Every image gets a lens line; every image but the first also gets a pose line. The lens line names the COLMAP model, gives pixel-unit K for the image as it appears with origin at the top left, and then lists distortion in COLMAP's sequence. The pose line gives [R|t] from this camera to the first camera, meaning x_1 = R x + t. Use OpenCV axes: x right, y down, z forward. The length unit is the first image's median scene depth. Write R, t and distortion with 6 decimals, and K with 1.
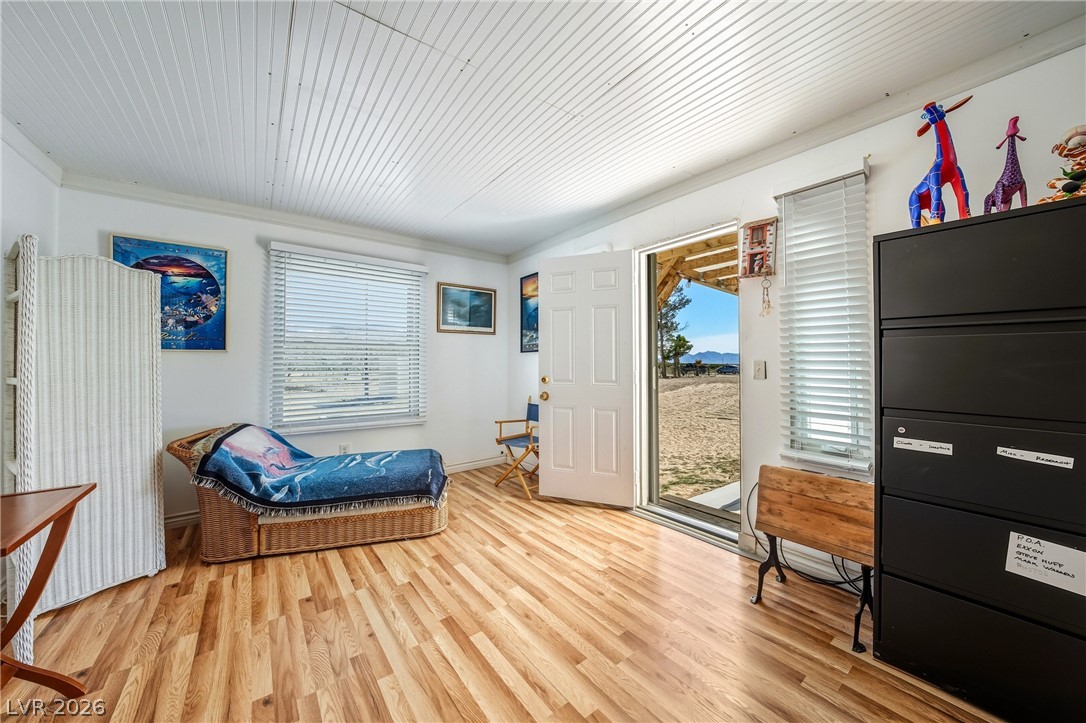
lens RADIAL K [[397.5, 0, 543.0], [0, 397.5, 361.5], [0, 0, 1]] dist [-0.002014, -0.000074]
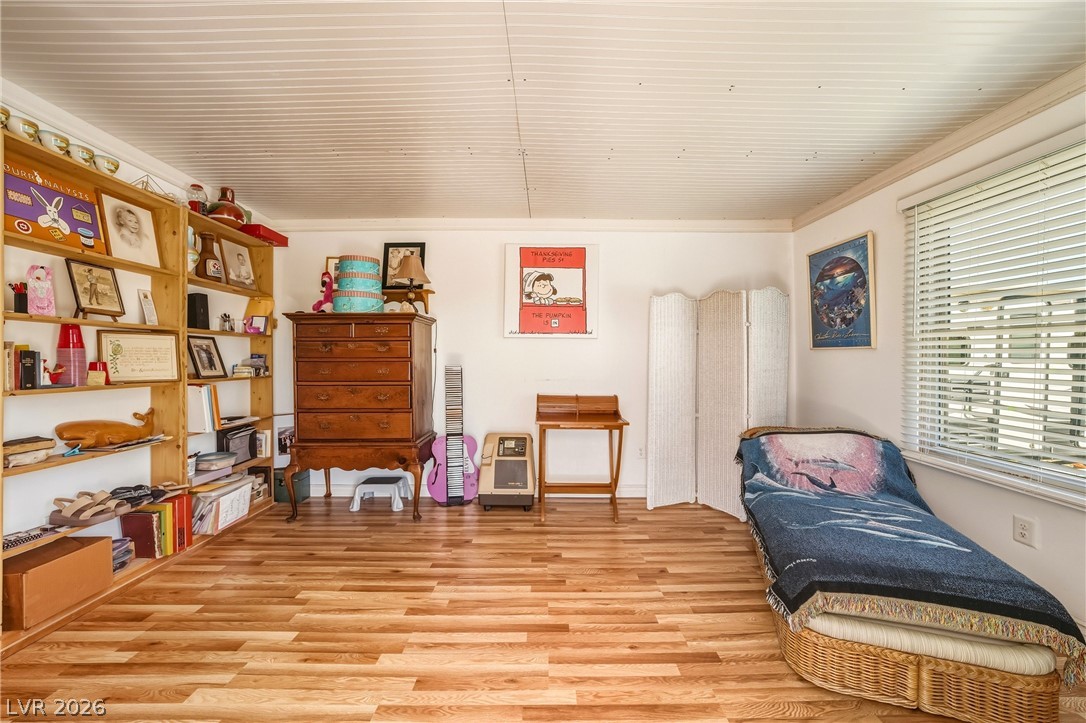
lens RADIAL K [[397.5, 0, 543.0], [0, 397.5, 361.5], [0, 0, 1]] dist [-0.002014, -0.000074]
pose [[-0.596935, 0.012279, -0.802196, 0.445390], [0.003962, 0.999916, 0.012357, -0.011281], [0.802280, 0.004198, -0.596933, 1.214198]]
